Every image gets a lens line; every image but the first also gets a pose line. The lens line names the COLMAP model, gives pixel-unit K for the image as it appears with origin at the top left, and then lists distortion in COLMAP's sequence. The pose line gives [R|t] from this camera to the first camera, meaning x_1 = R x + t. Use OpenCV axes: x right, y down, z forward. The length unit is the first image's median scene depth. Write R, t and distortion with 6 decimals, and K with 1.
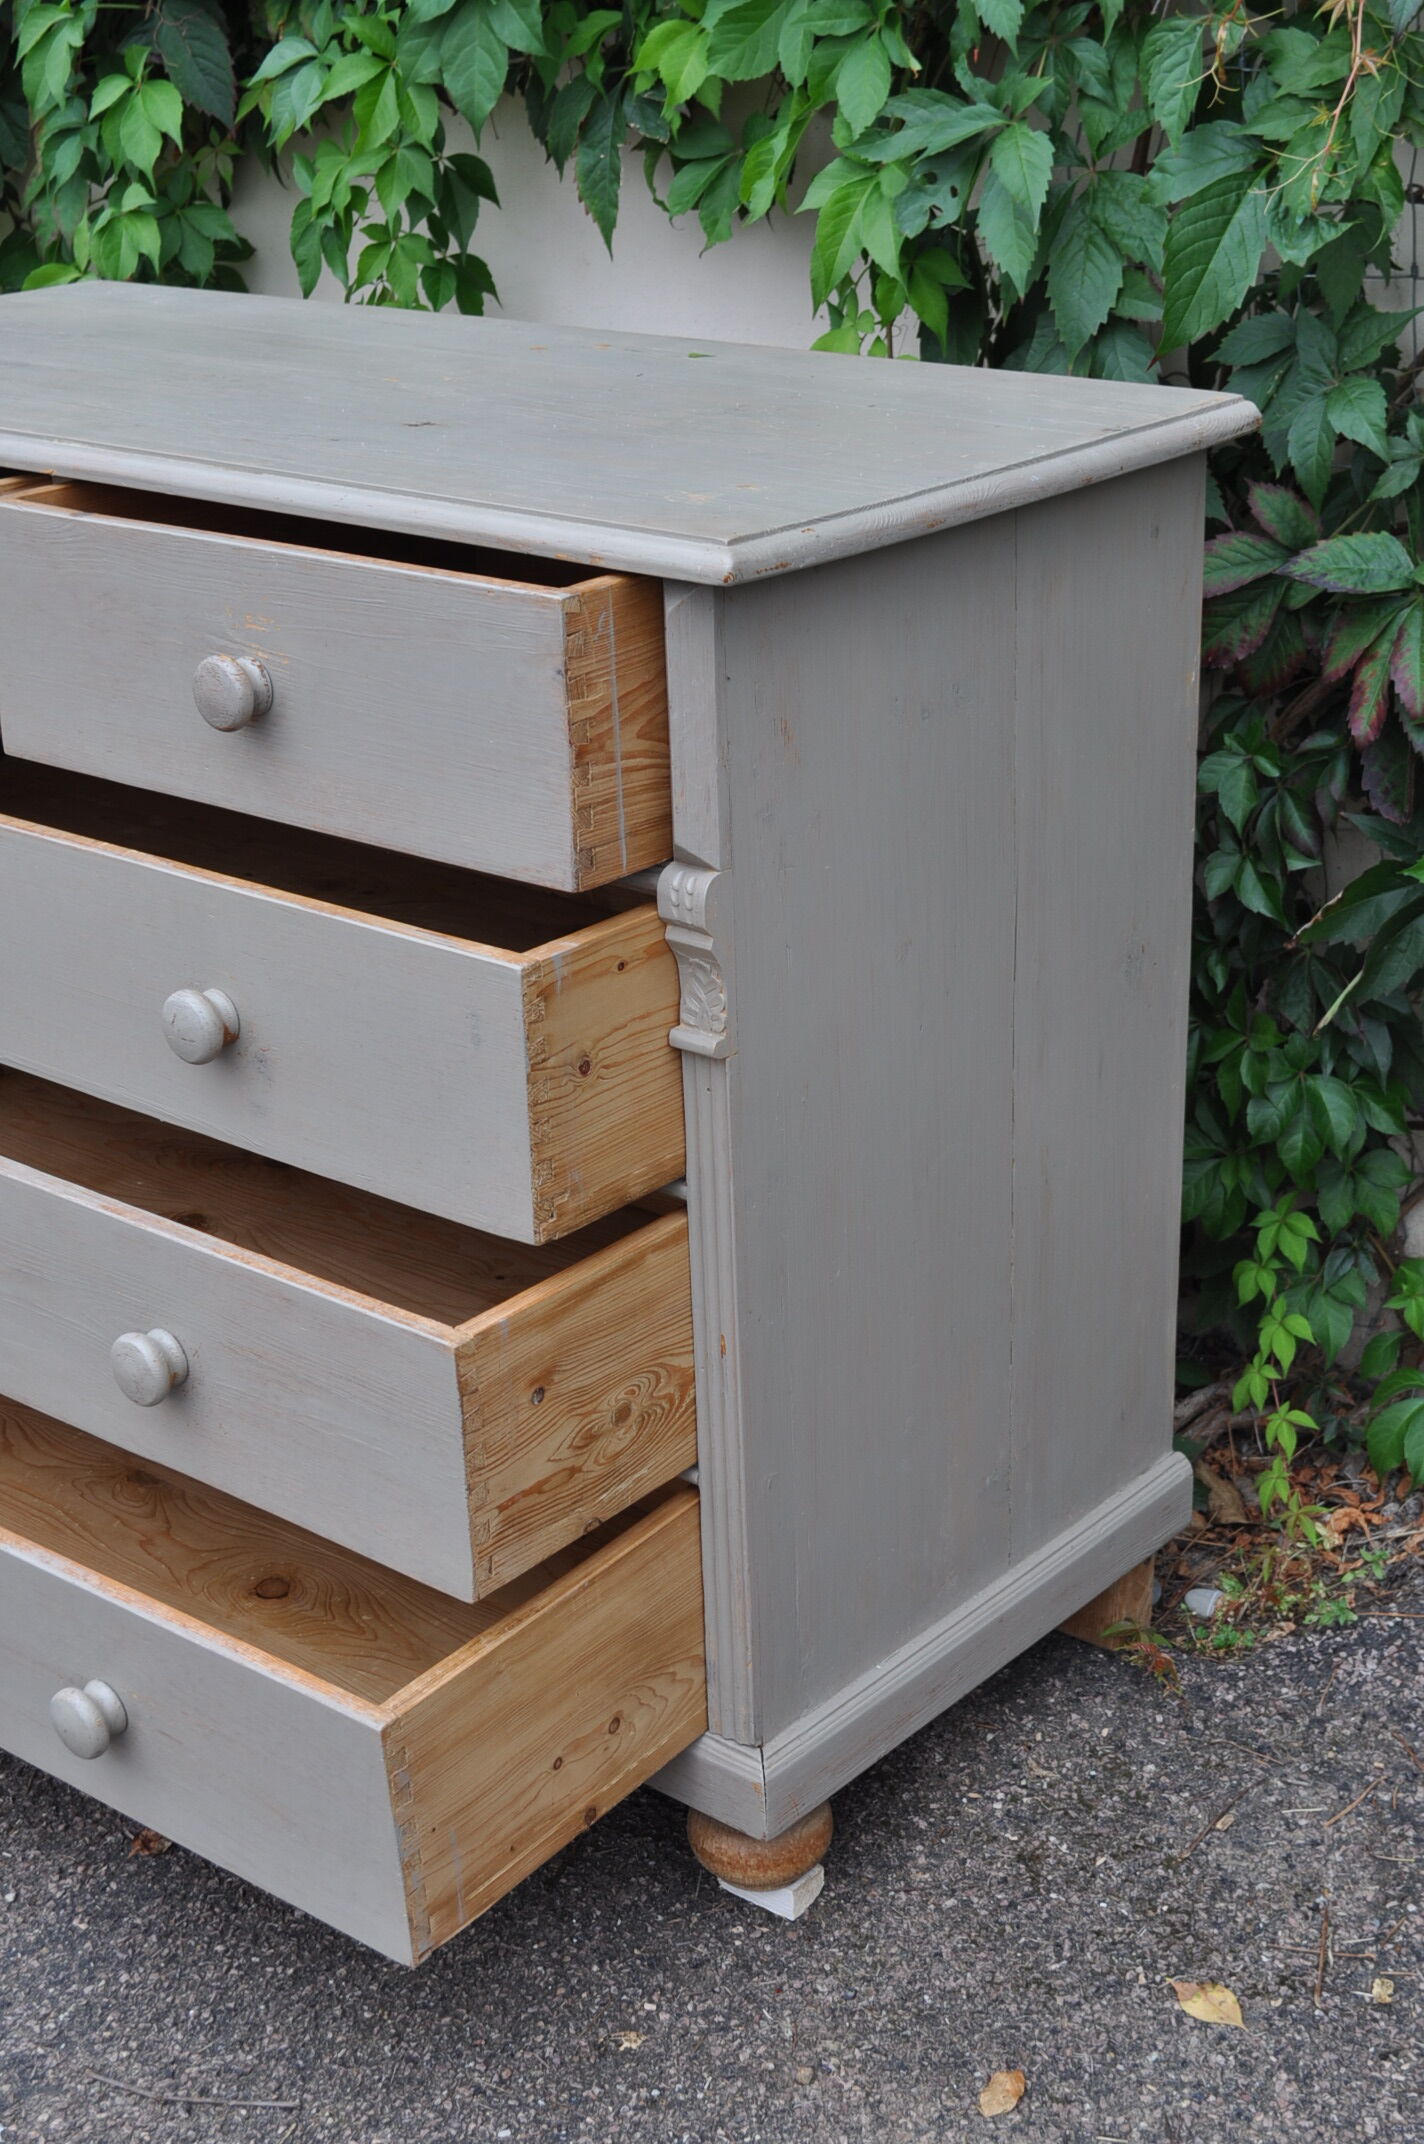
lens RADIAL K [[3031.8, 0, 656.3], [0, 3031.8, 1118.9], [0, 0, 1]] dist [-0.014067, 0.000000]
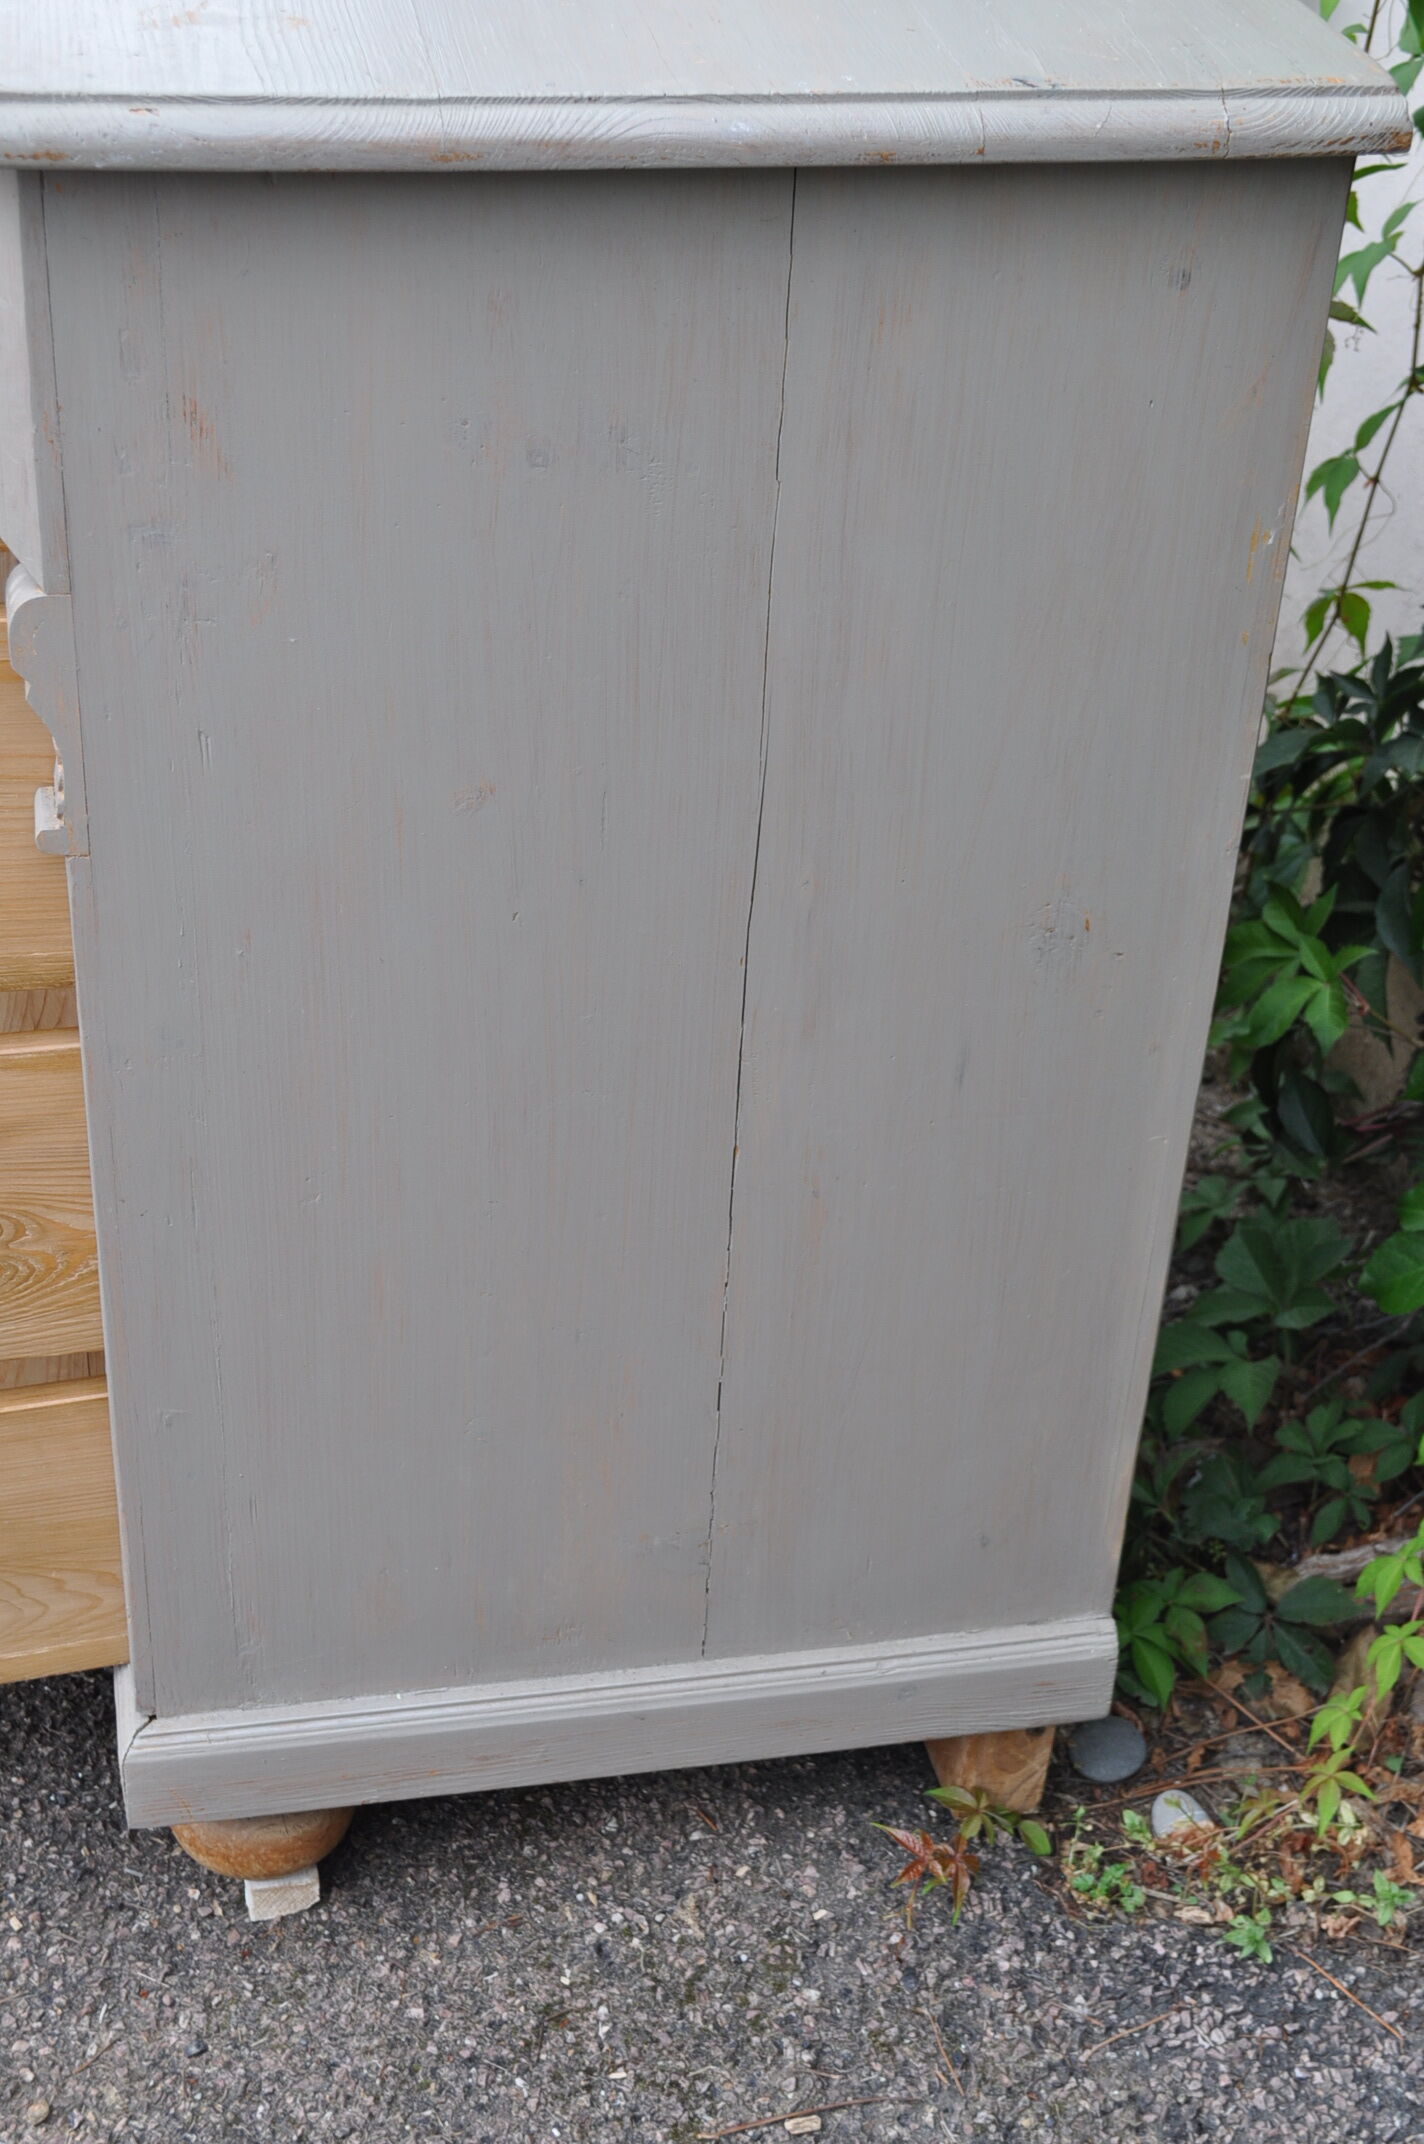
lens RADIAL K [[3031.8, 0, 714.5], [0, 3031.8, 1086.9], [0, 0, 1]] dist [-0.014067, 0.000000]
pose [[0.790898, 0.405418, -0.458385, 0.400404], [-0.308179, 0.911012, 0.274012, -0.173754], [0.528683, -0.075451, 0.845459, 0.421949]]
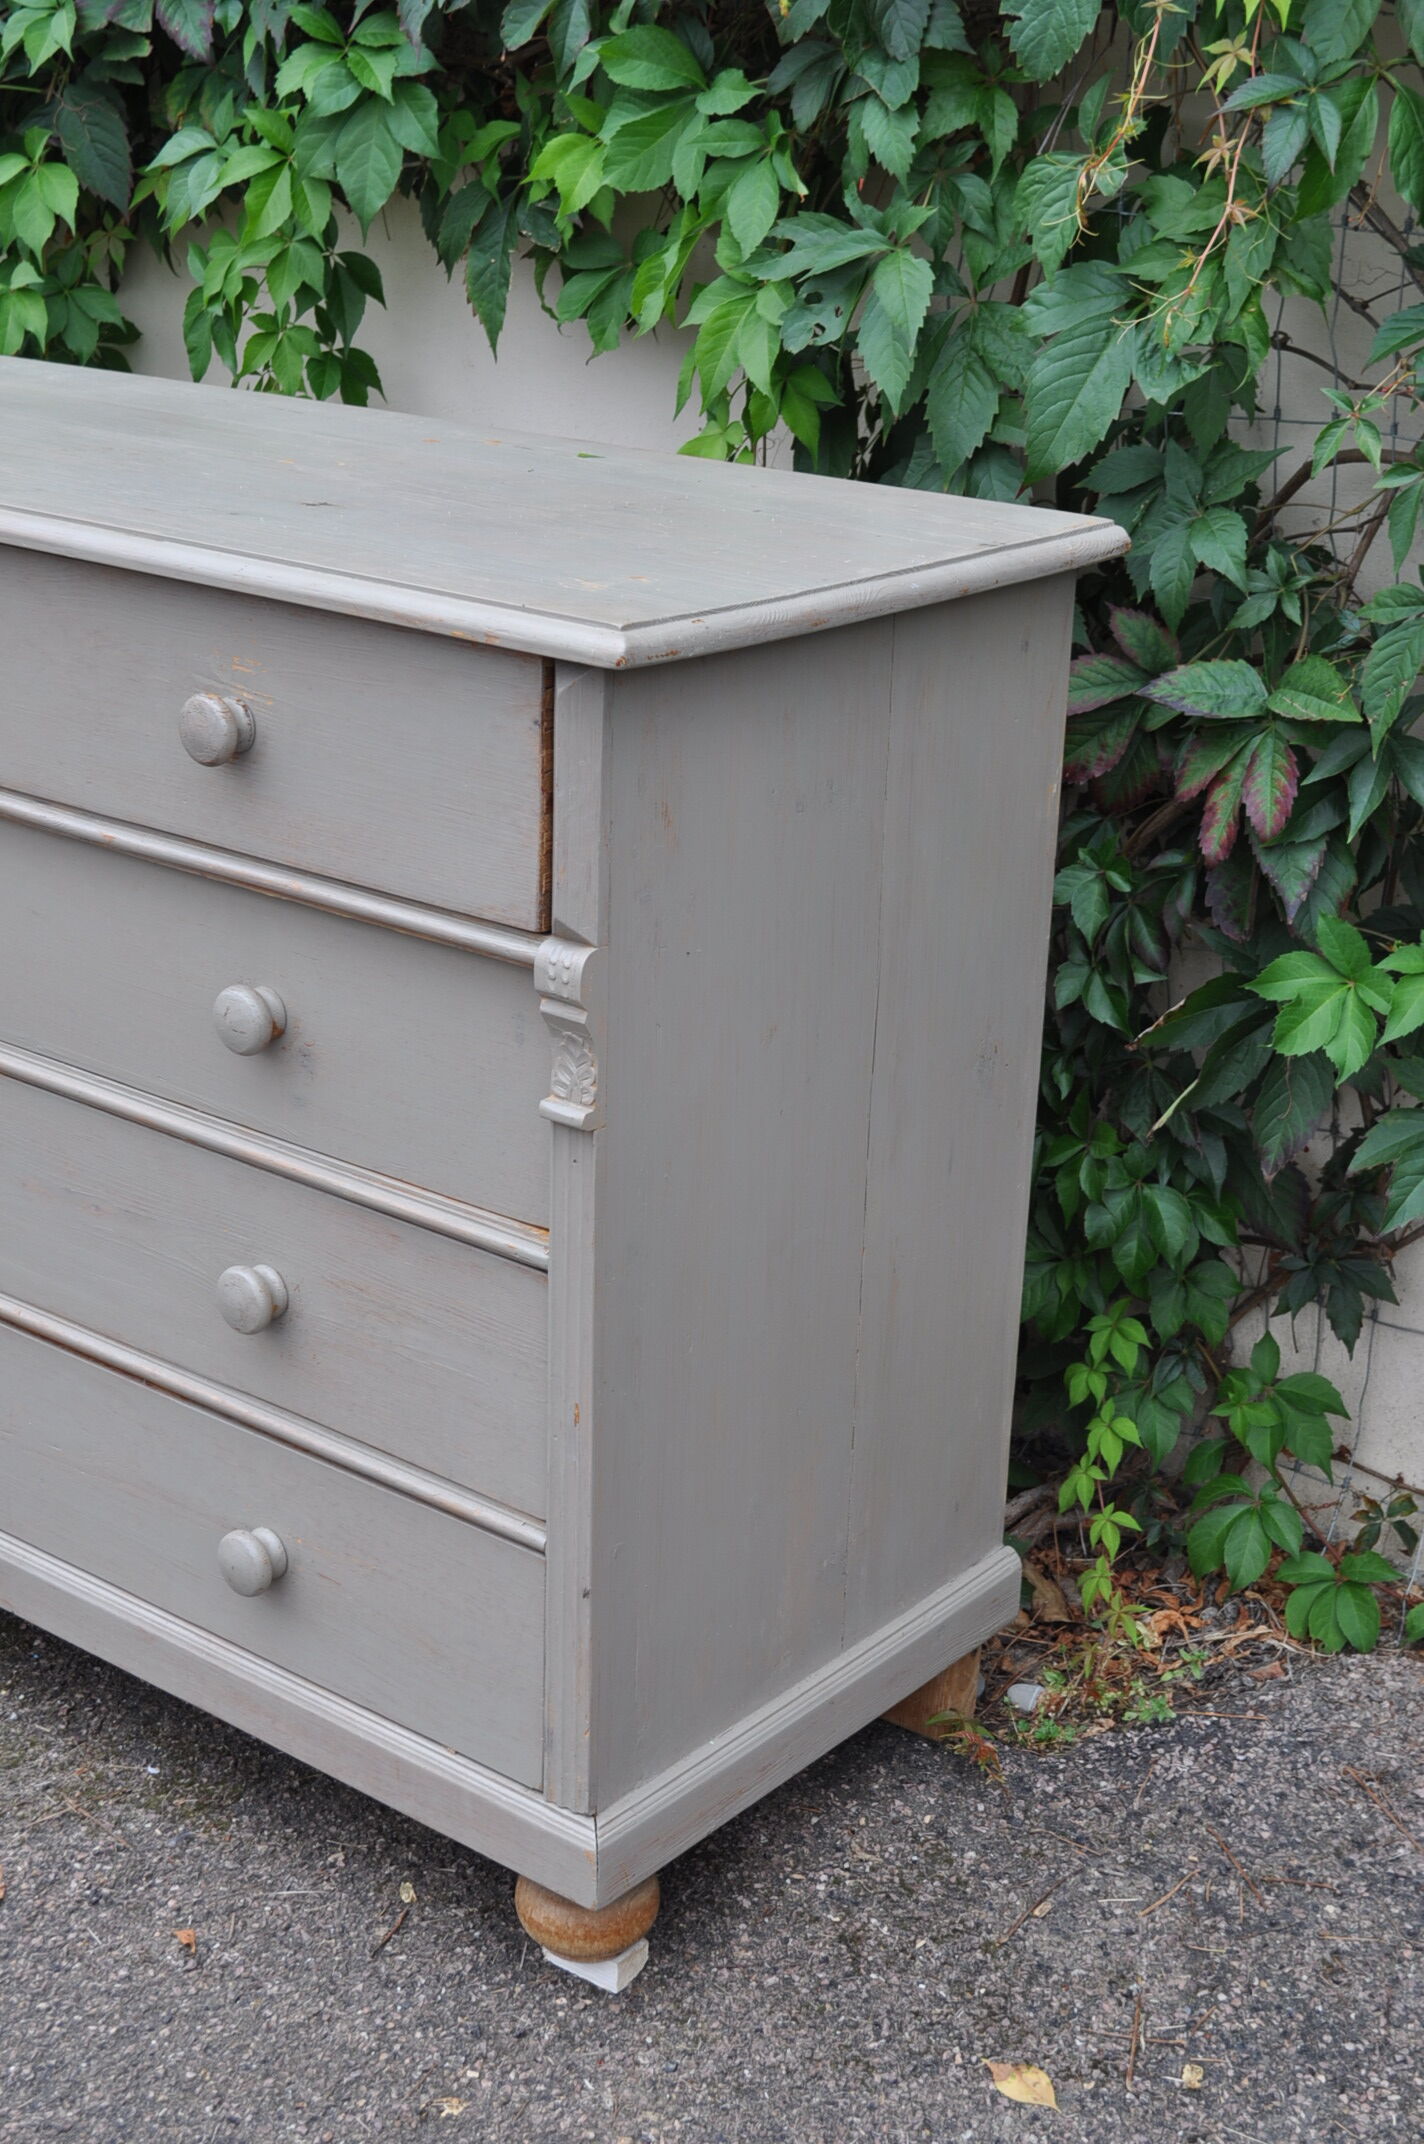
lens RADIAL K [[3031.8, 0, 649.2], [0, 3031.8, 1124.2], [0, 0, 1]] dist [-0.014067, 0.000000]
pose [[0.997329, 0.044140, 0.058186, -0.015257], [-0.041912, 0.998361, -0.038961, 0.014095], [-0.059811, 0.036418, 0.997545, -0.017776]]
